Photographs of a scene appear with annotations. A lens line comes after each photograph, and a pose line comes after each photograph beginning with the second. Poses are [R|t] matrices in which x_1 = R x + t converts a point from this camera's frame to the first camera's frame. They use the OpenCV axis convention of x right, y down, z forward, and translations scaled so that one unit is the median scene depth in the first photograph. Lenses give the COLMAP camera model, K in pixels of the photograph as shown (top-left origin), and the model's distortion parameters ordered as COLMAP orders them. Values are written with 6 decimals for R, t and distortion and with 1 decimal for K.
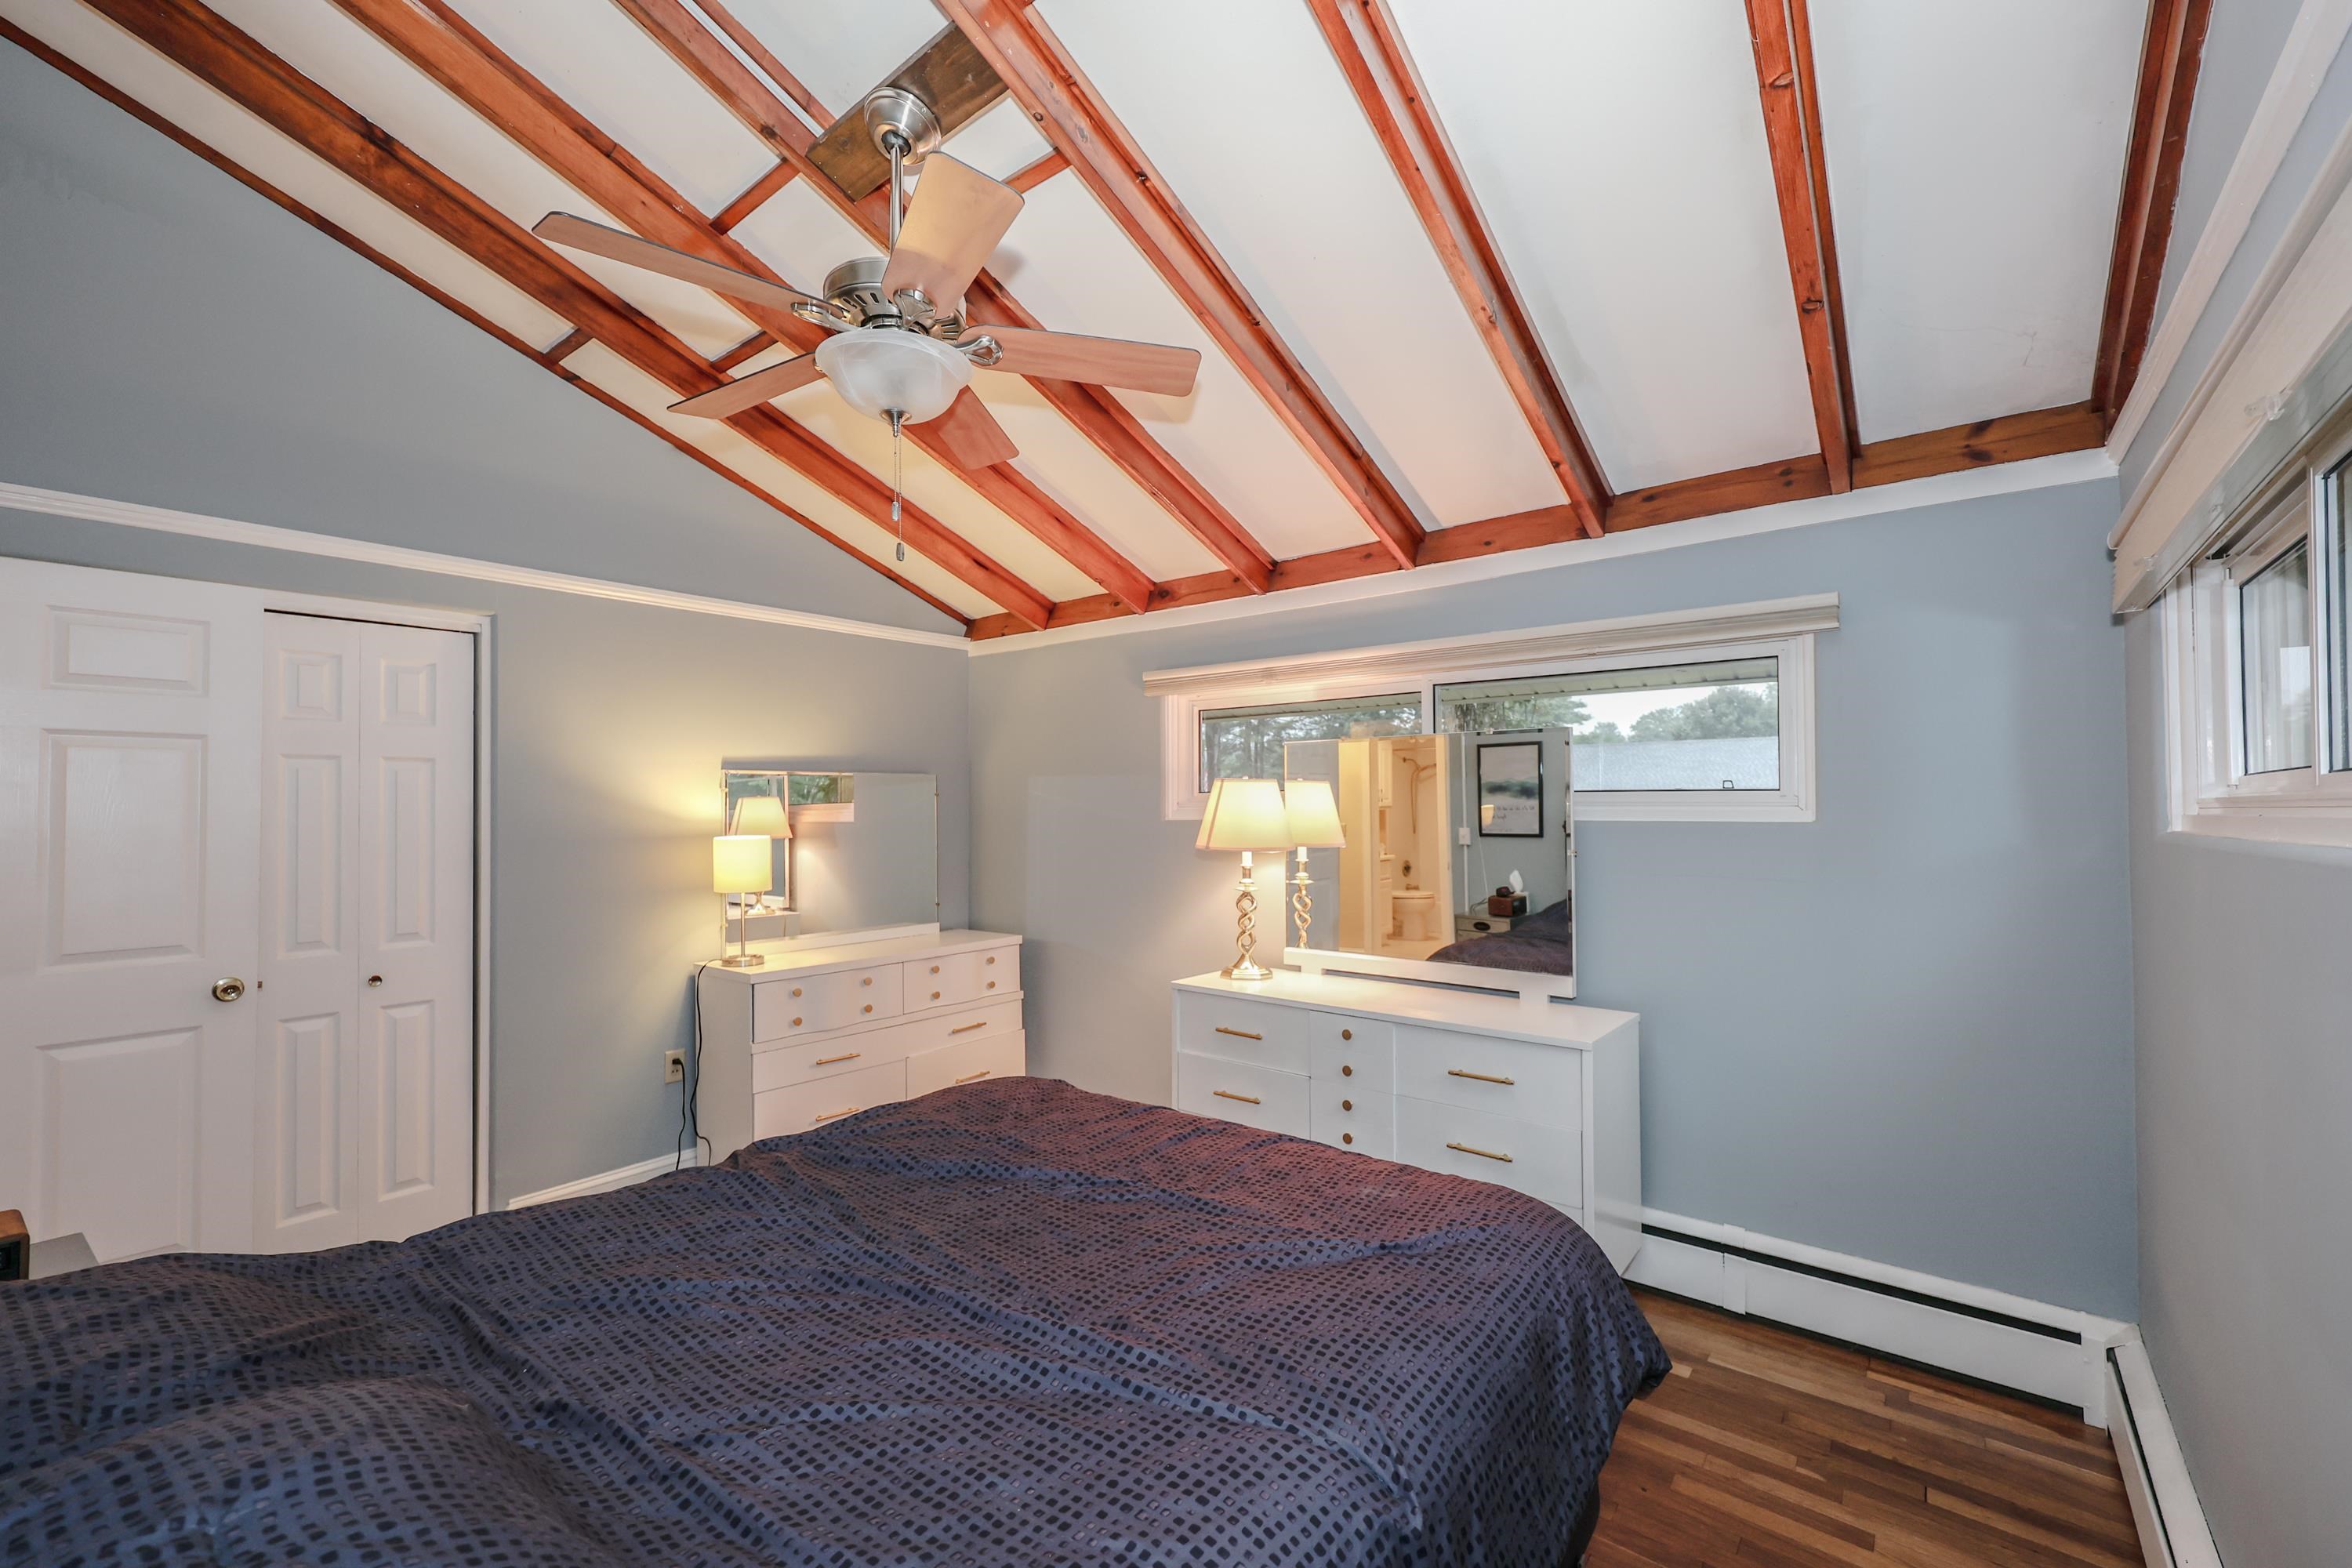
lens RADIAL K [[990.0, 0, 1178.7], [0, 990.0, 782.8], [0, 0, 1]] dist [0.003372, 0.000491]
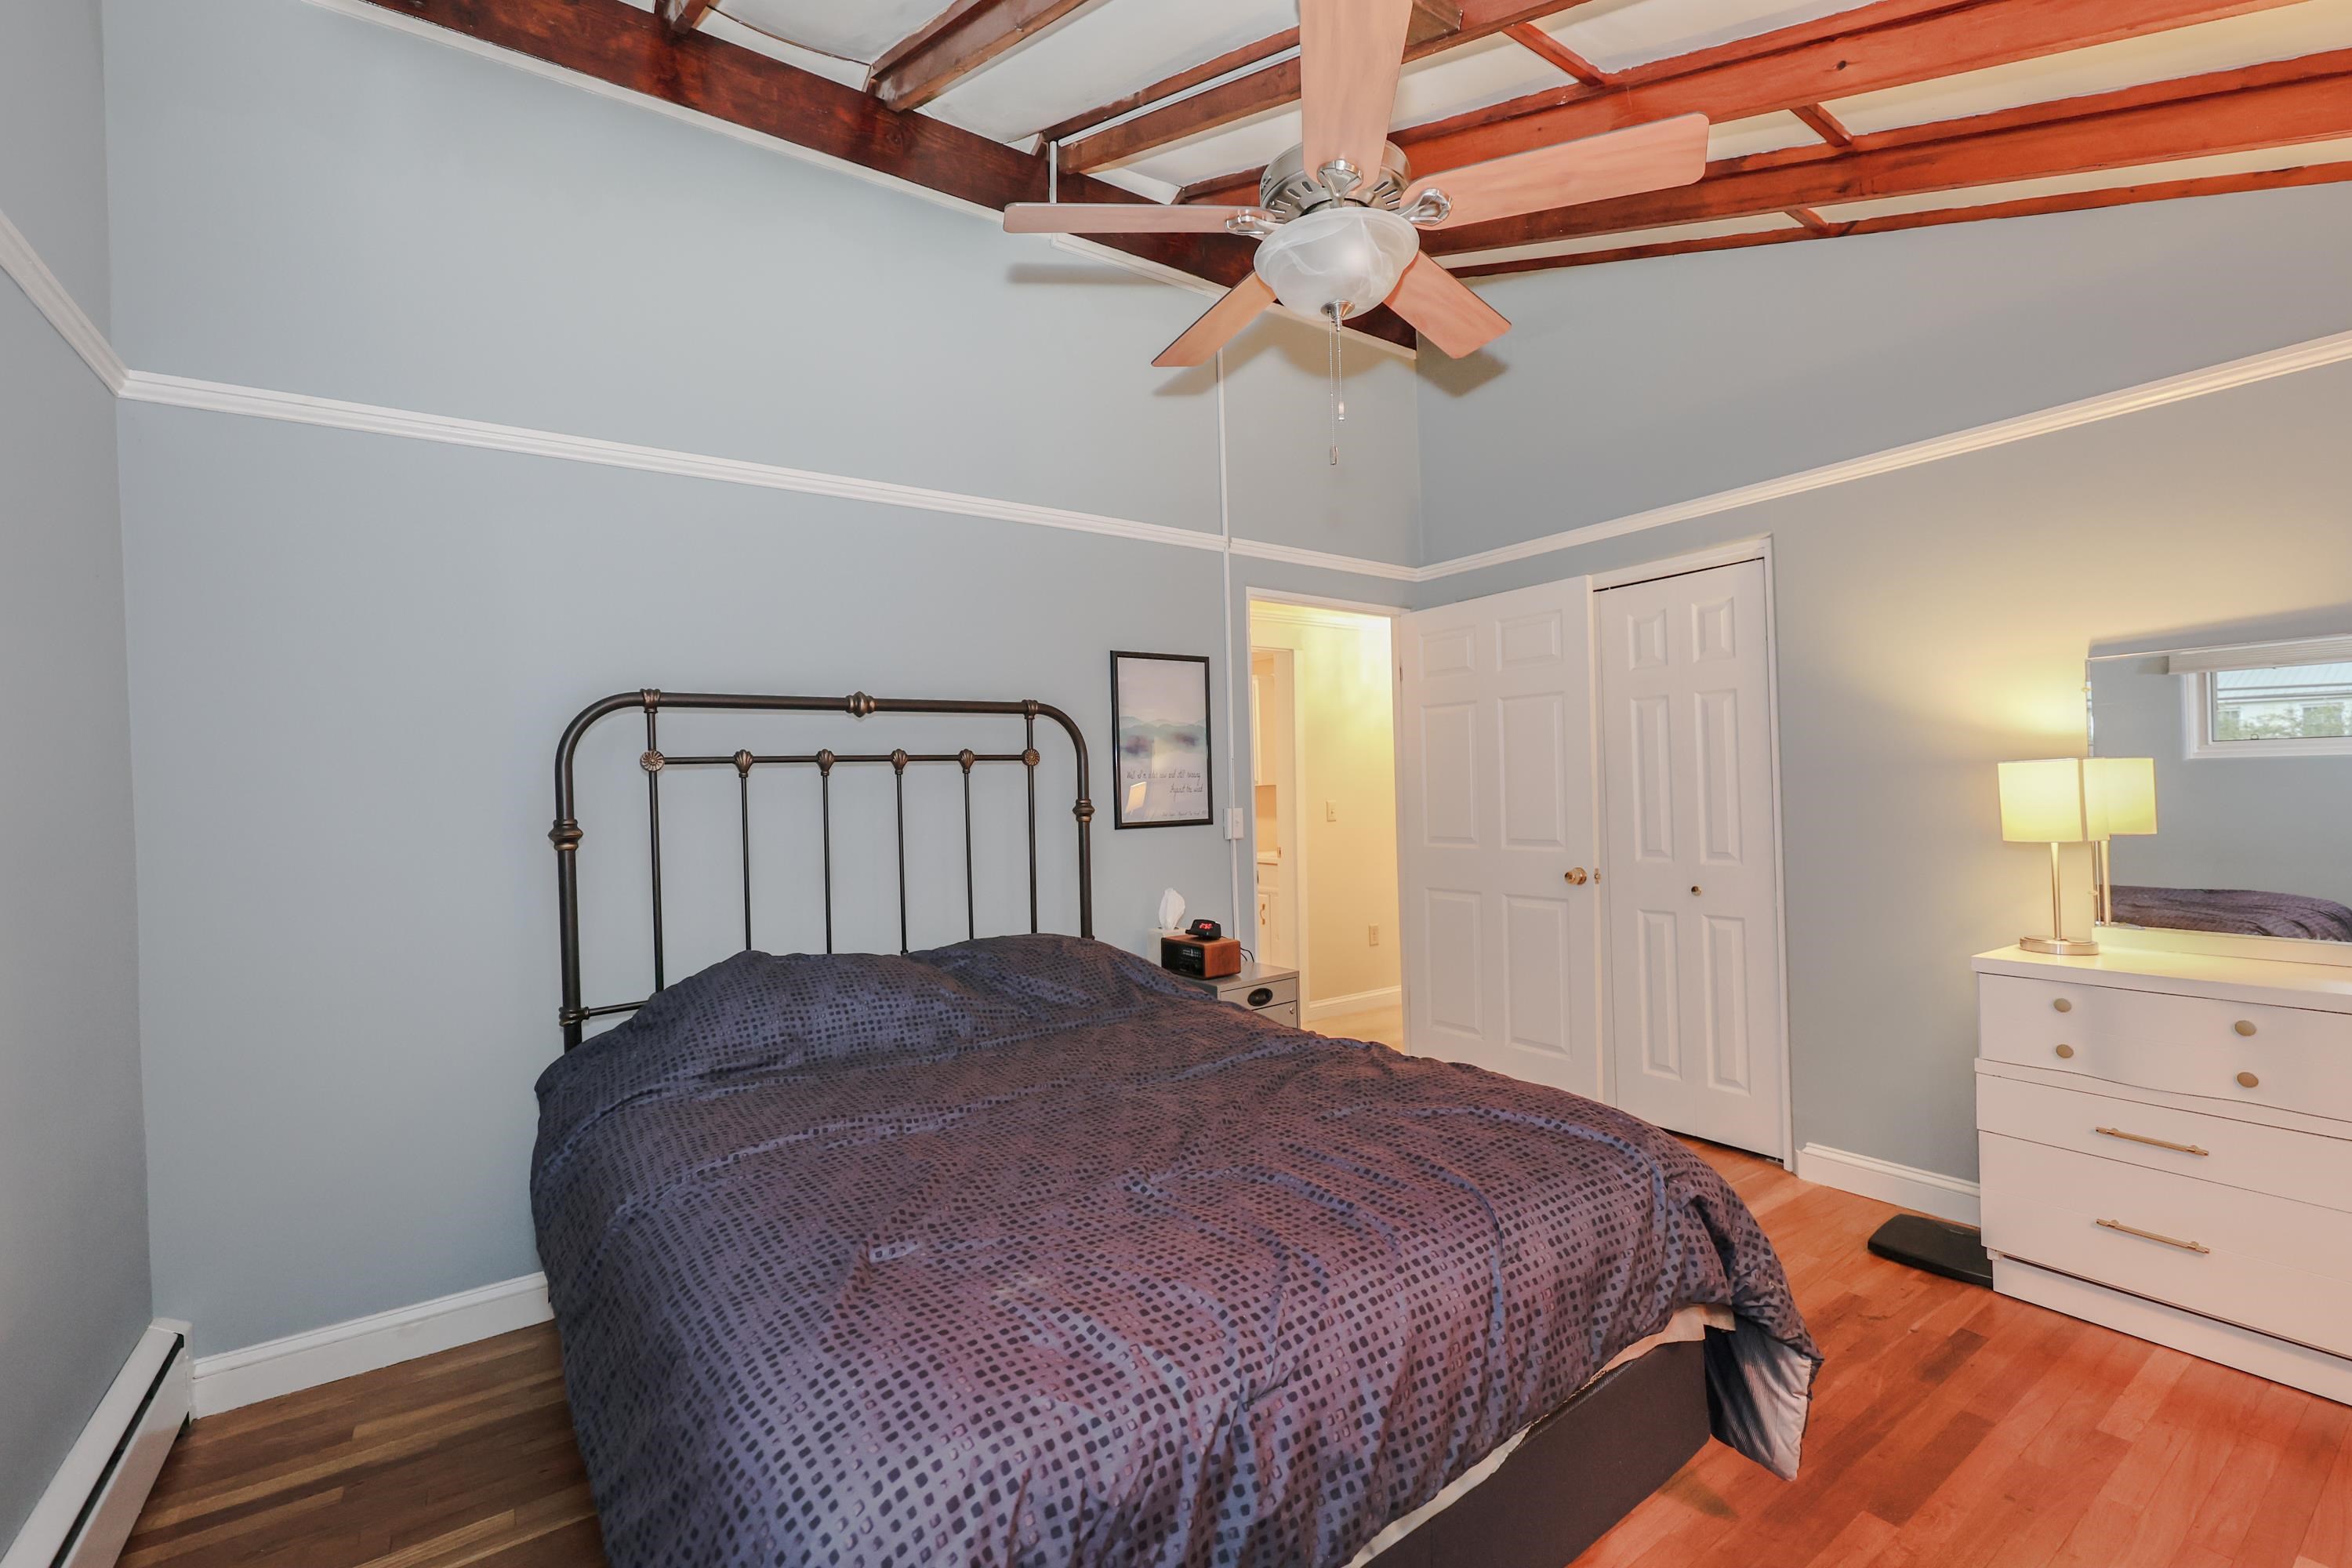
lens RADIAL K [[990.0, 0, 1178.7], [0, 990.0, 782.8], [0, 0, 1]] dist [0.003372, 0.000491]
pose [[-0.249878, 0.003702, -0.968270, 0.511526], [0.048554, 0.998783, -0.008712, 0.069818], [0.967059, -0.049191, -0.249753, 0.864744]]
